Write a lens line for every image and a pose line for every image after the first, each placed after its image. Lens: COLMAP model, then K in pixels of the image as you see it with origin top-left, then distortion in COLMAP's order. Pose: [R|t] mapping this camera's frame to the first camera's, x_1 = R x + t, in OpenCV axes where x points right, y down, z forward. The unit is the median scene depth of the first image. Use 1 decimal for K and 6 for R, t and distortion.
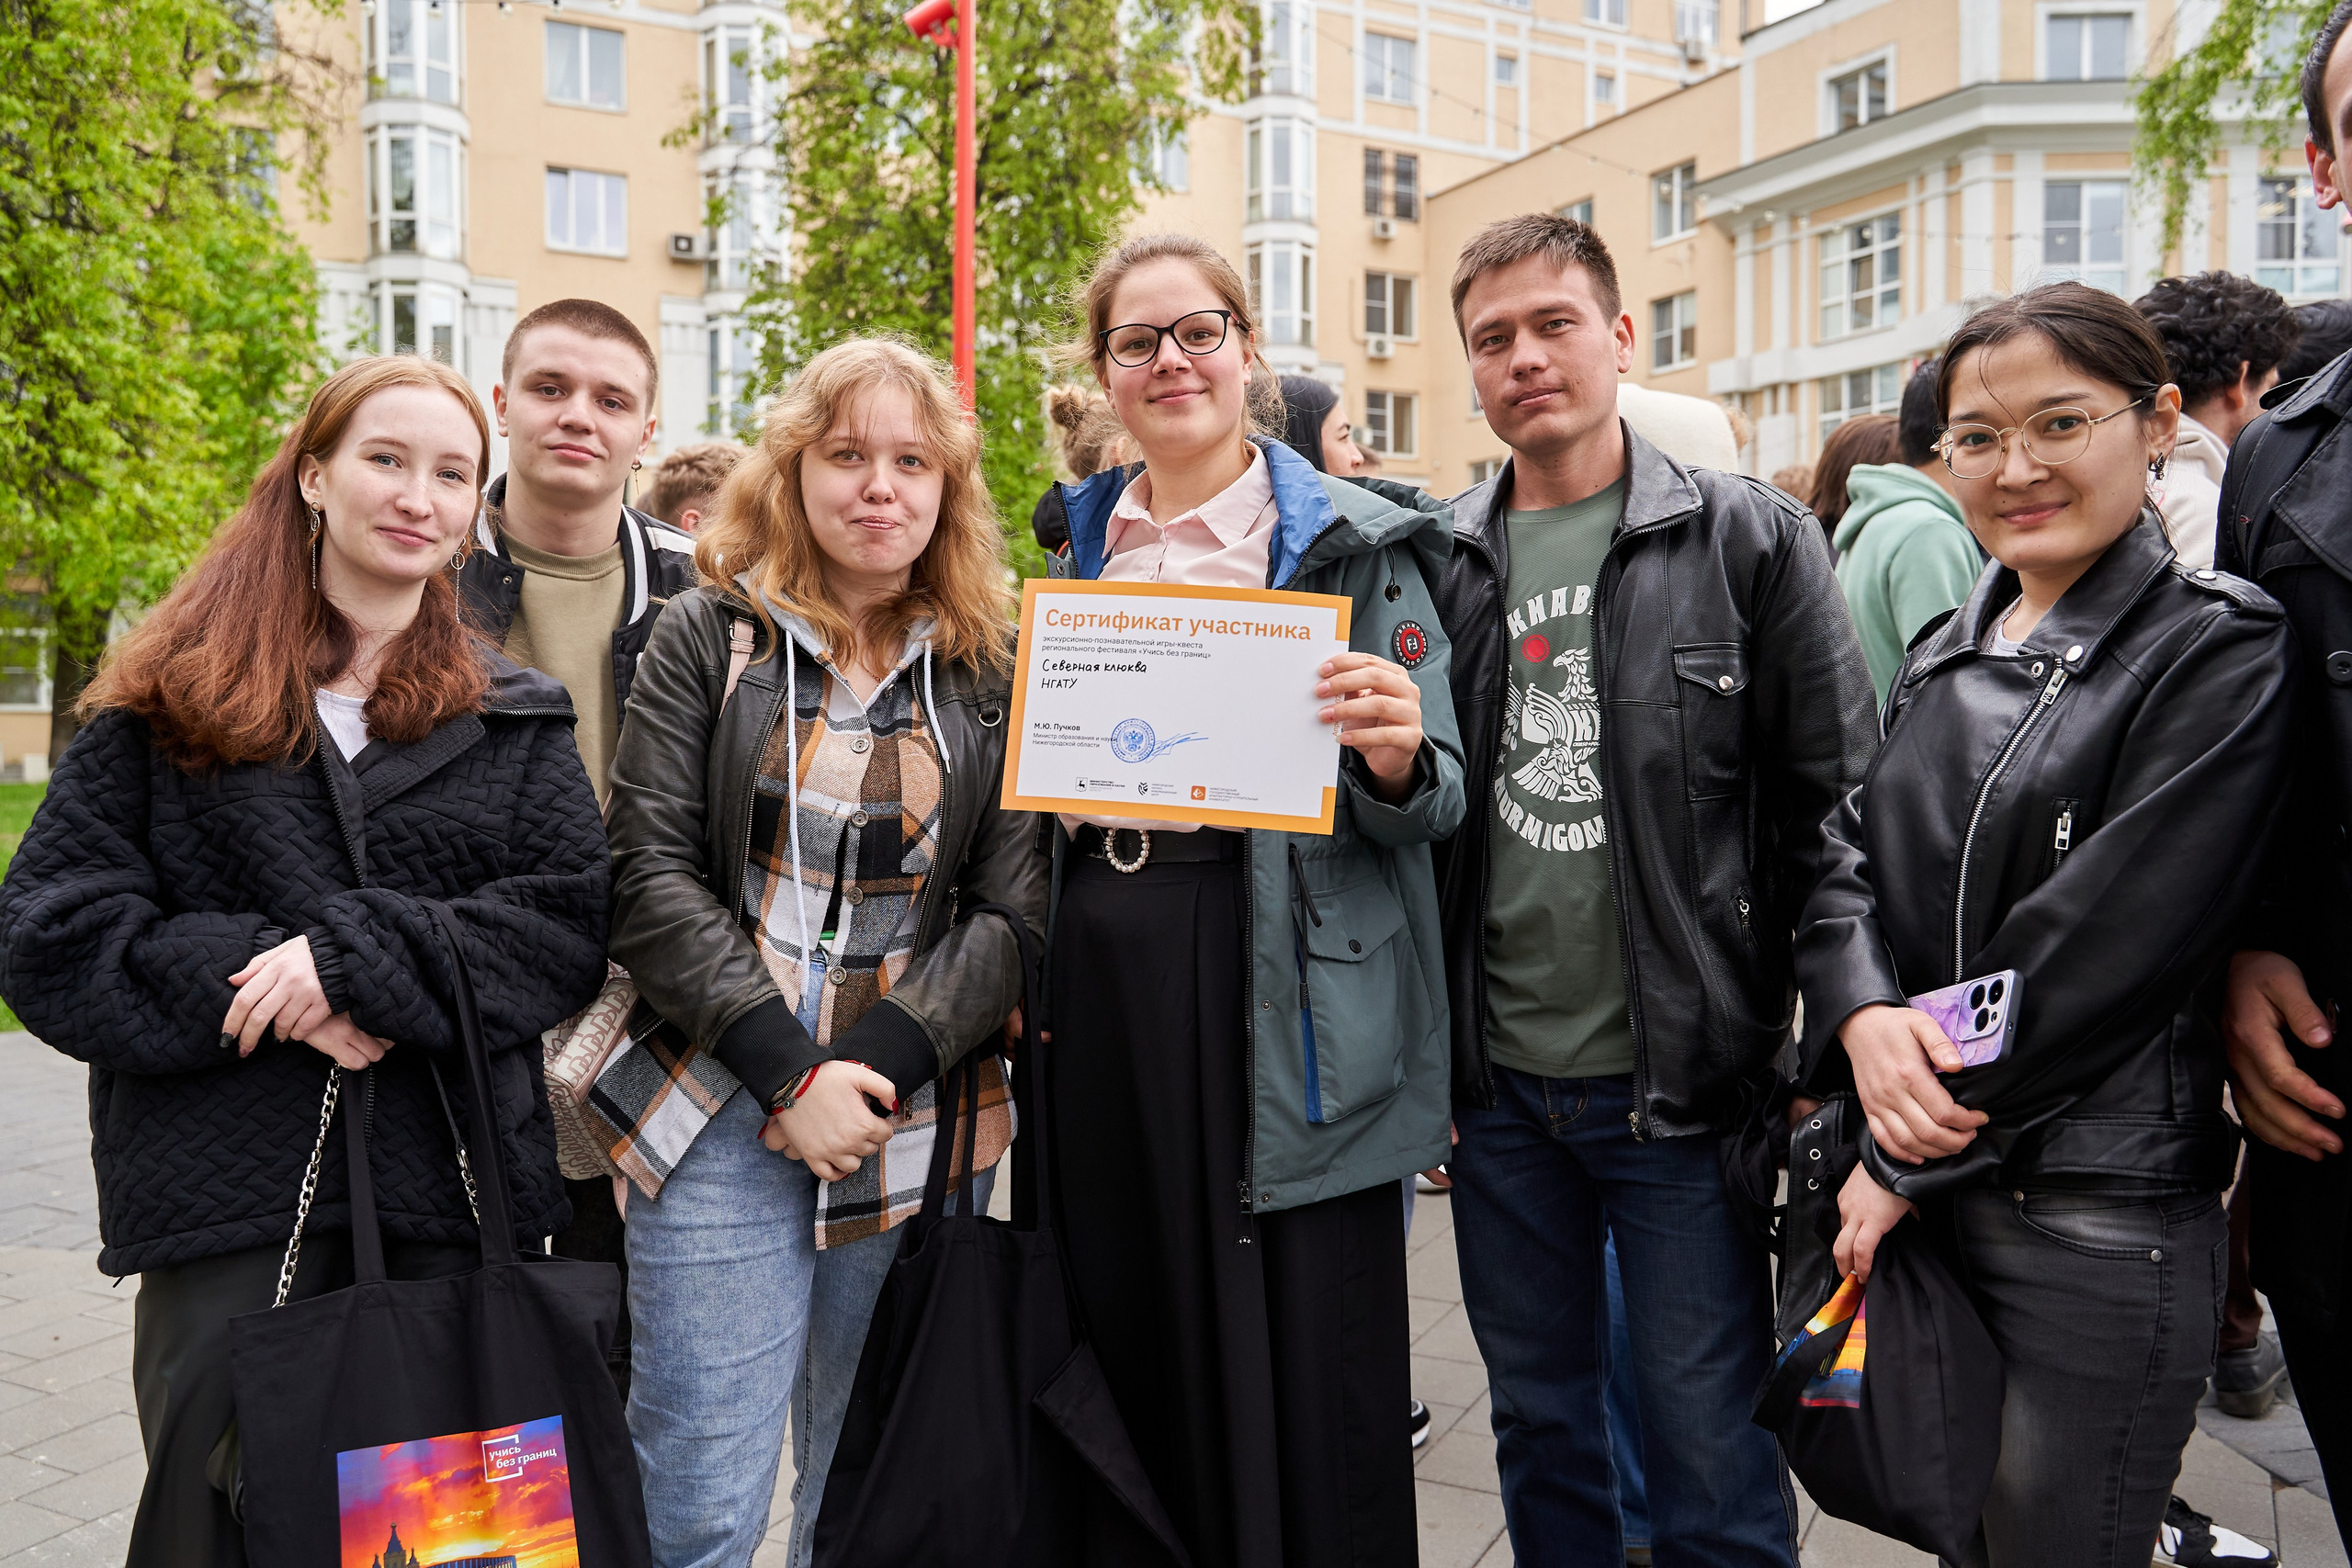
lens RADIAL K [[1909.6, 0, 1169.7], [0, 1909.6, 816.1], [0, 0, 1]] dist [-0.005063, -0.003174]
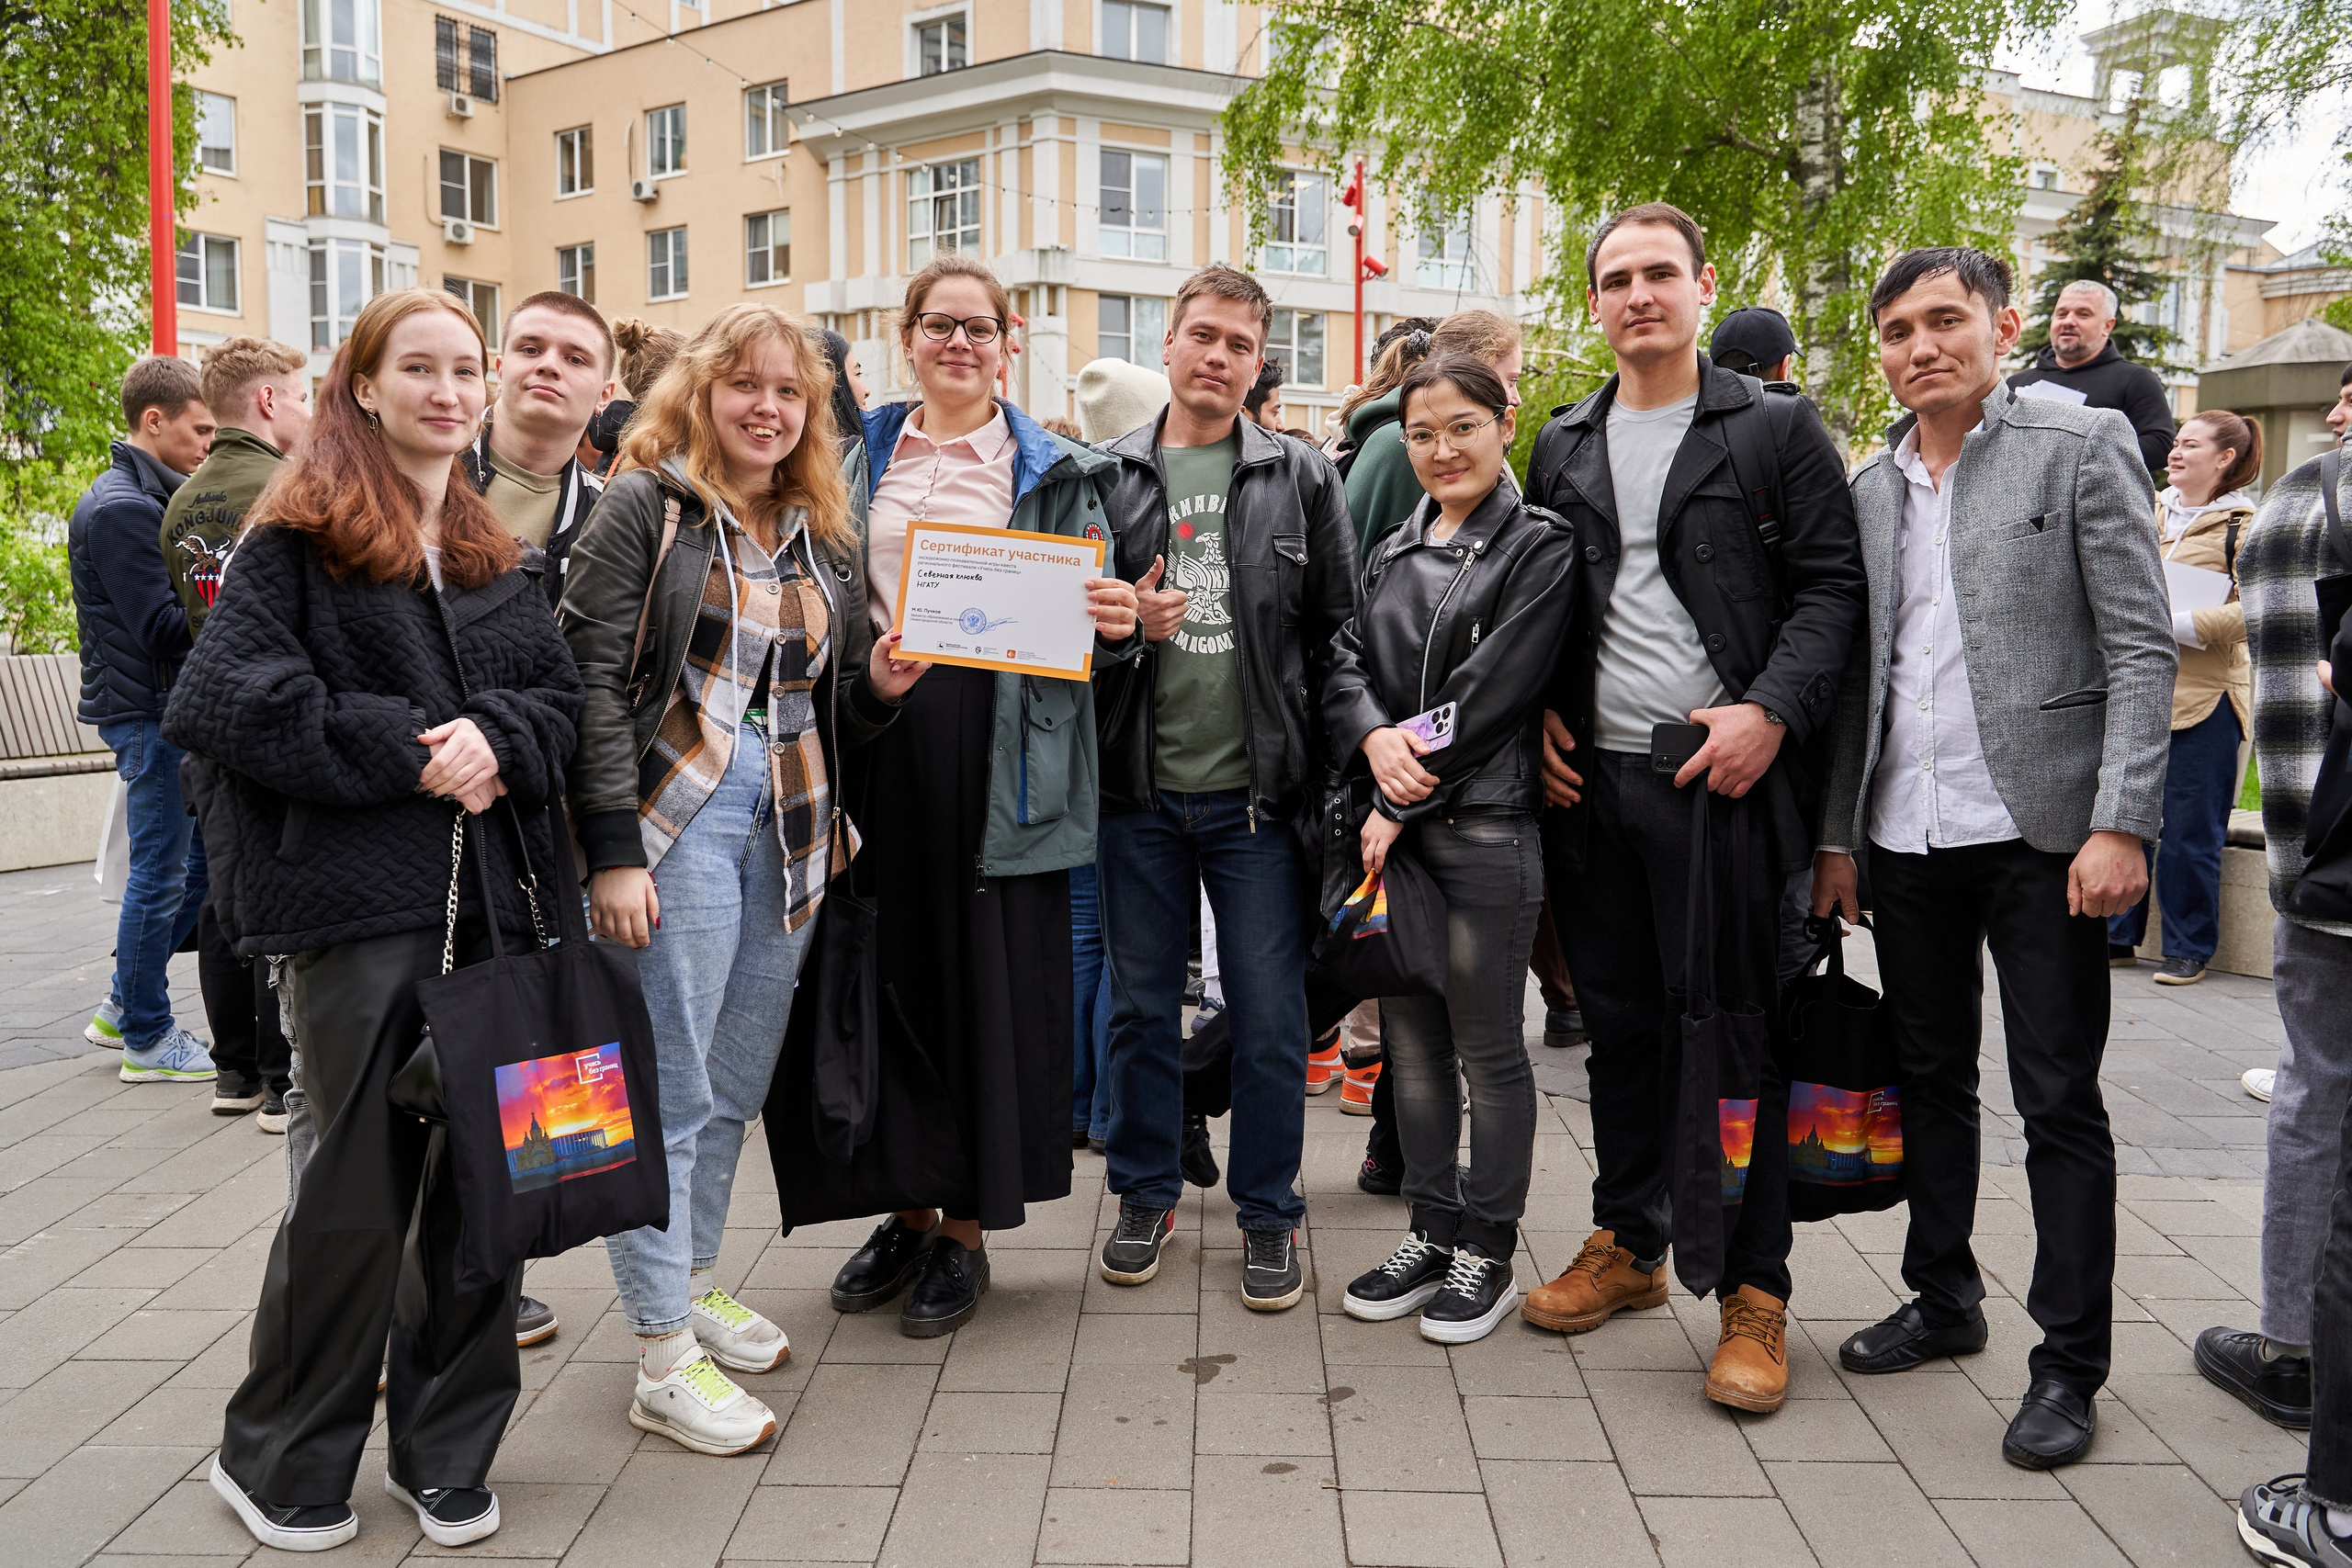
lens RADIAL K [[1909.6, 0, 1169.7], [0, 1909.6, 816.1], [0, 0, 1]] dist [-0.005063, -0.003174]
pose [[0.888606, -0.031616, 0.457580, -0.563685], [0.010523, 0.998764, 0.048573, 0.074796], [-0.458551, -0.038347, 0.887841, -0.485359]]
